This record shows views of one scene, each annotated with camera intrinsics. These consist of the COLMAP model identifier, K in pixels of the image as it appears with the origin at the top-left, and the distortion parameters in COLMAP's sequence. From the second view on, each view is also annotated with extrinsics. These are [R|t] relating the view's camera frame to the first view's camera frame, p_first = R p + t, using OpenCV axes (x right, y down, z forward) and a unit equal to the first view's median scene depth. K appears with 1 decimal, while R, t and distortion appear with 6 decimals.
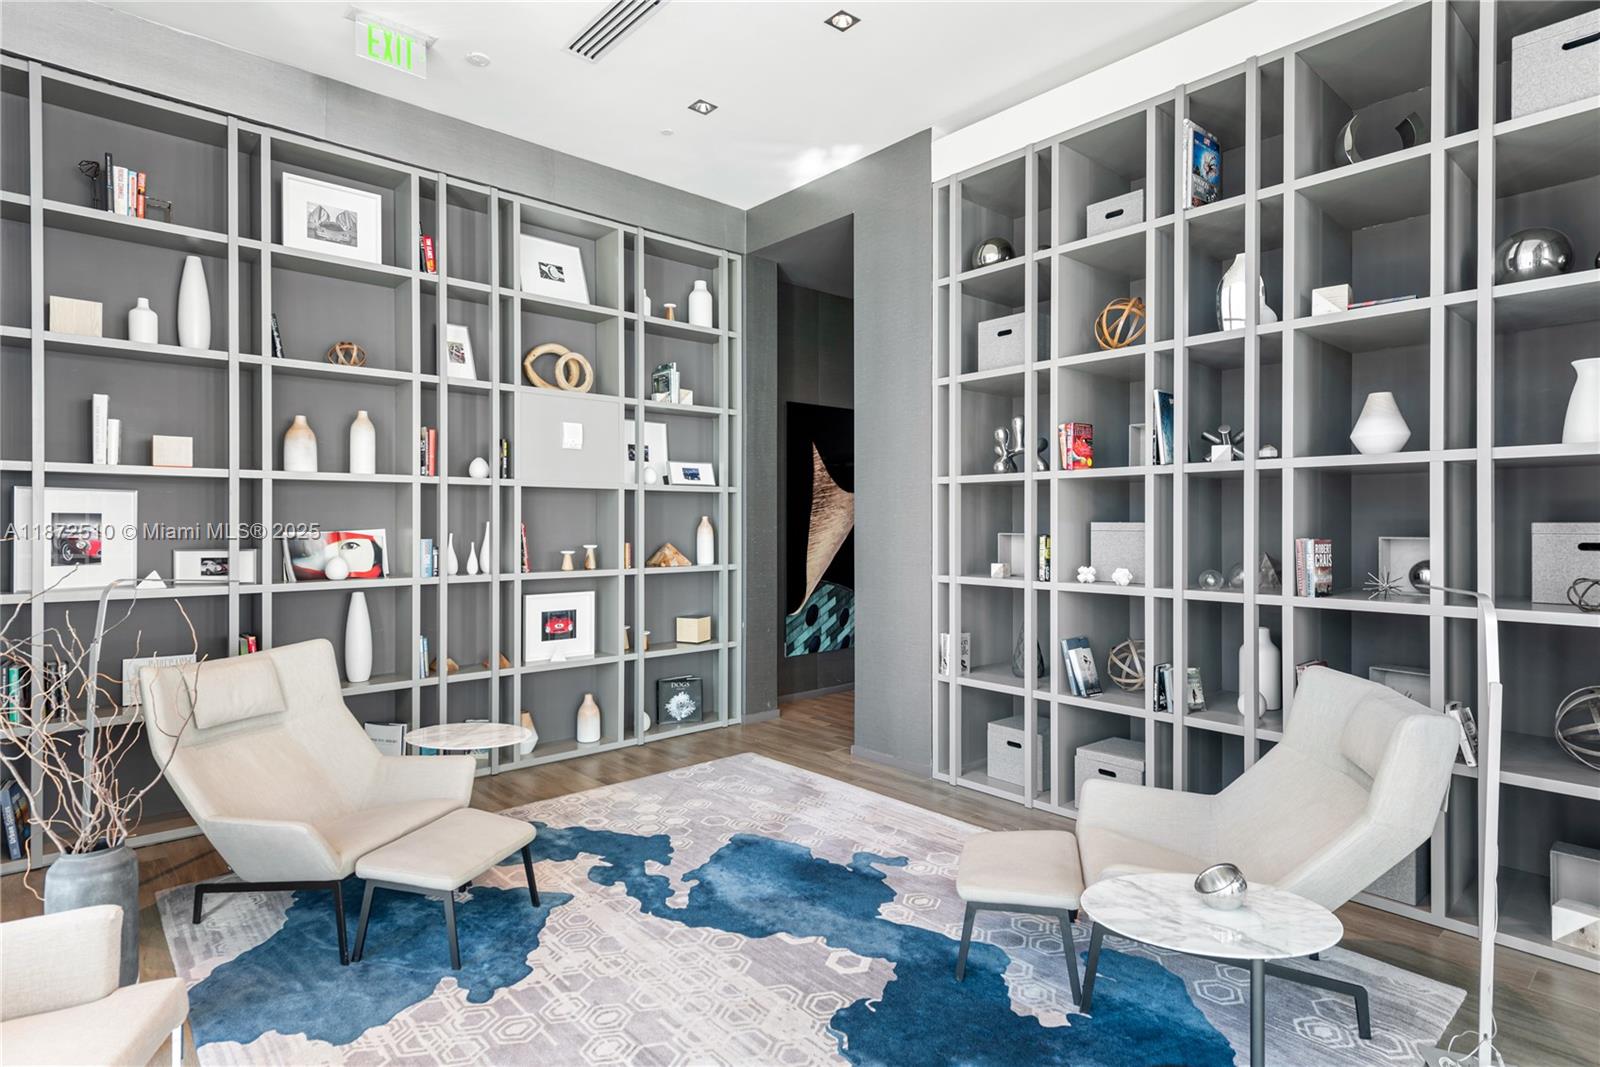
lens RADIAL K [[846.3, 0, 800.0], [0, 846.3, 533.5], [0, 0, 1]] dist [-0.019368, -0.000167]
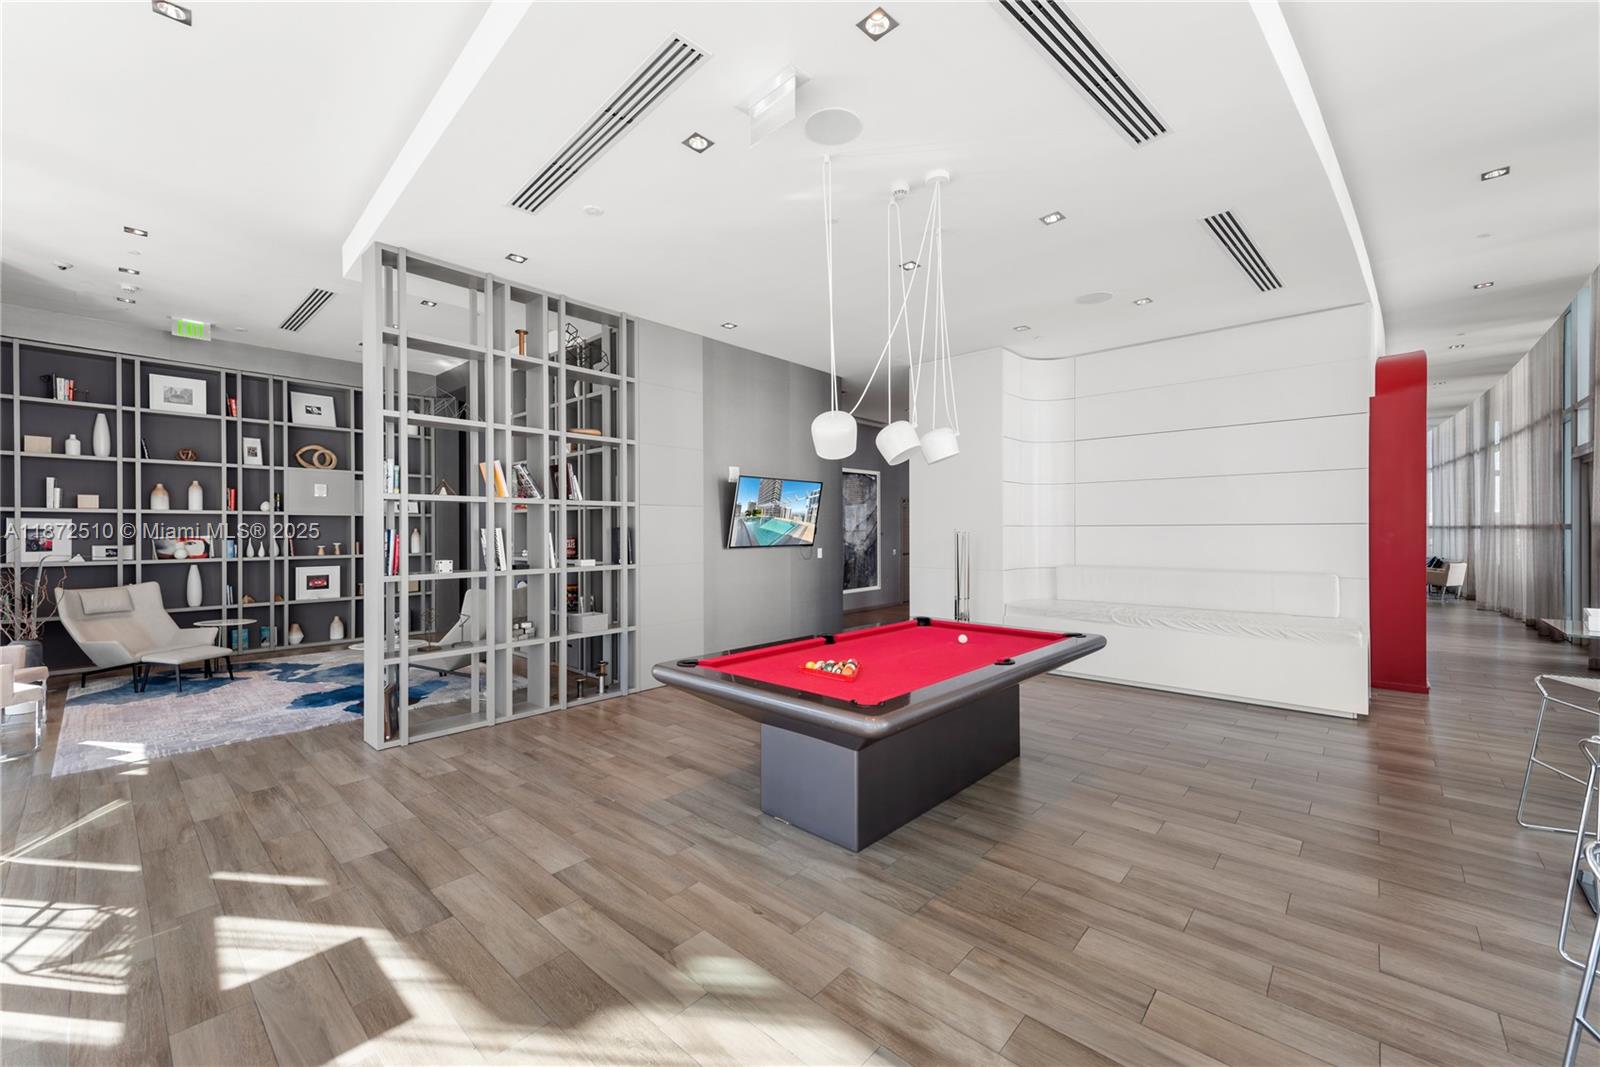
lens RADIAL K [[634.4, 0, 800.0], [0, 634.4, 533.5], [0, 0, 1]] dist [0.001138, -0.003977]
pose [[0.996089, -0.002137, 0.088334, 0.927972], [0.002697, 0.999977, -0.006229, 0.004073], [-0.088319, 0.006443, 0.996071, -0.795198]]
